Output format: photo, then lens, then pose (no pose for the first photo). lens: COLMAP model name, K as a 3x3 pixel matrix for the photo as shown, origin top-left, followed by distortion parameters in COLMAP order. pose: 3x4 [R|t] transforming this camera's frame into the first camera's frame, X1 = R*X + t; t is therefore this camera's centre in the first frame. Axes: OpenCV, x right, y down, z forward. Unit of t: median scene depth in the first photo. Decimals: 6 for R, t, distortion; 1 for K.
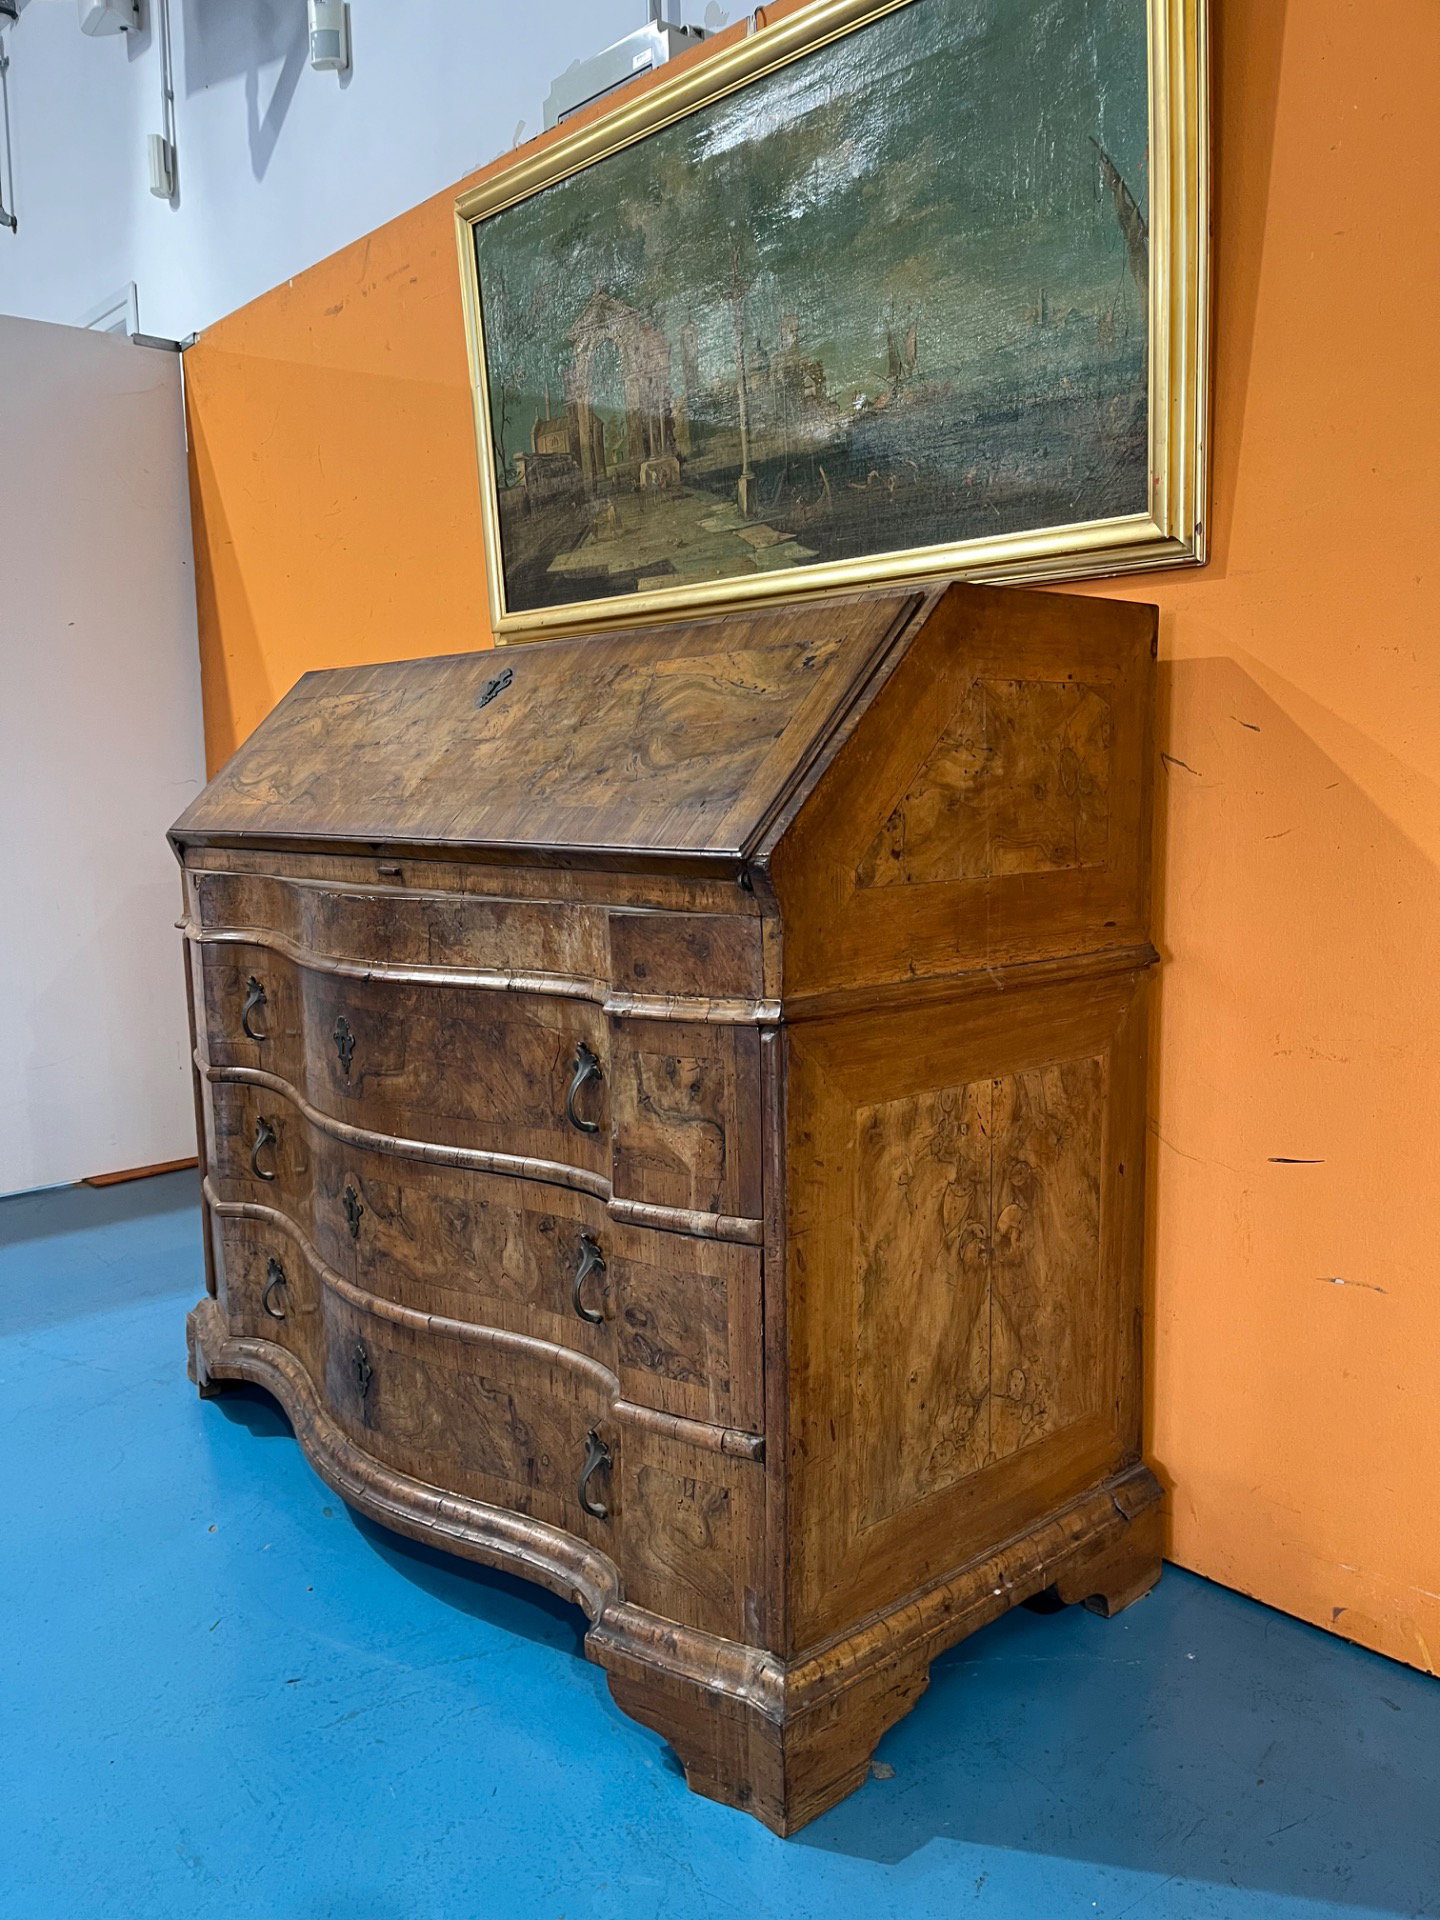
lens RADIAL K [[1508.7, 0, 728.3], [0, 1508.7, 969.2], [0, 0, 1]] dist [0.031178, 0.008171]
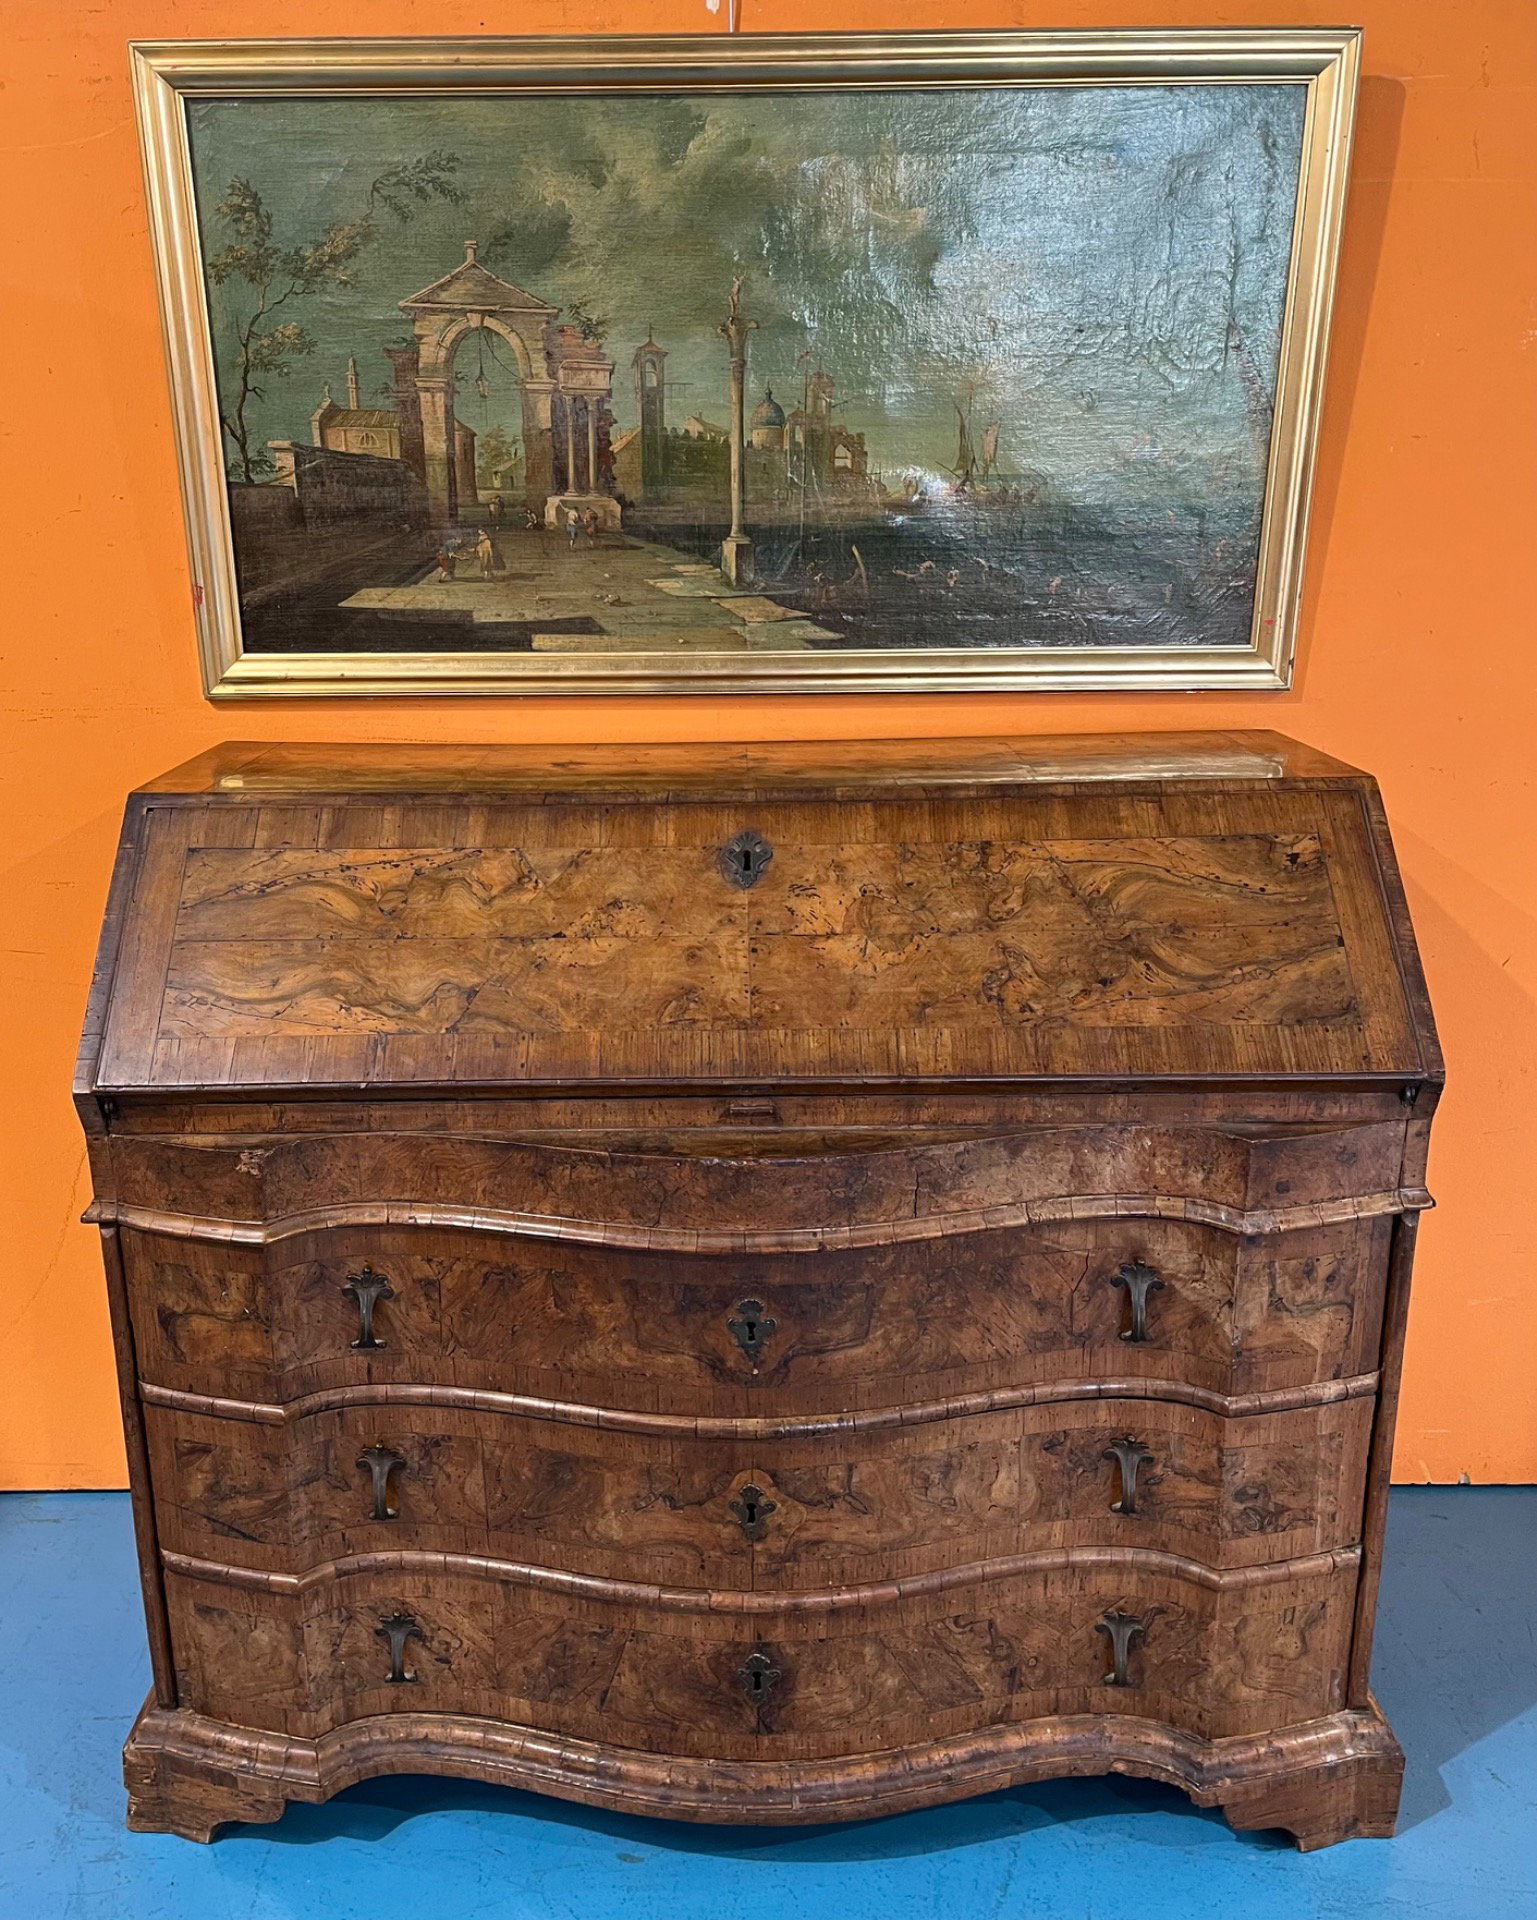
lens RADIAL K [[1672.6, 0, 733.7], [0, 1672.6, 960.2], [0, 0, 1]] dist [0.042751, -0.034125]
pose [[0.660432, -0.199576, 0.723877, -0.925132], [0.094118, 0.978431, 0.183888, -0.332565], [-0.744964, -0.053315, 0.664971, 0.428977]]
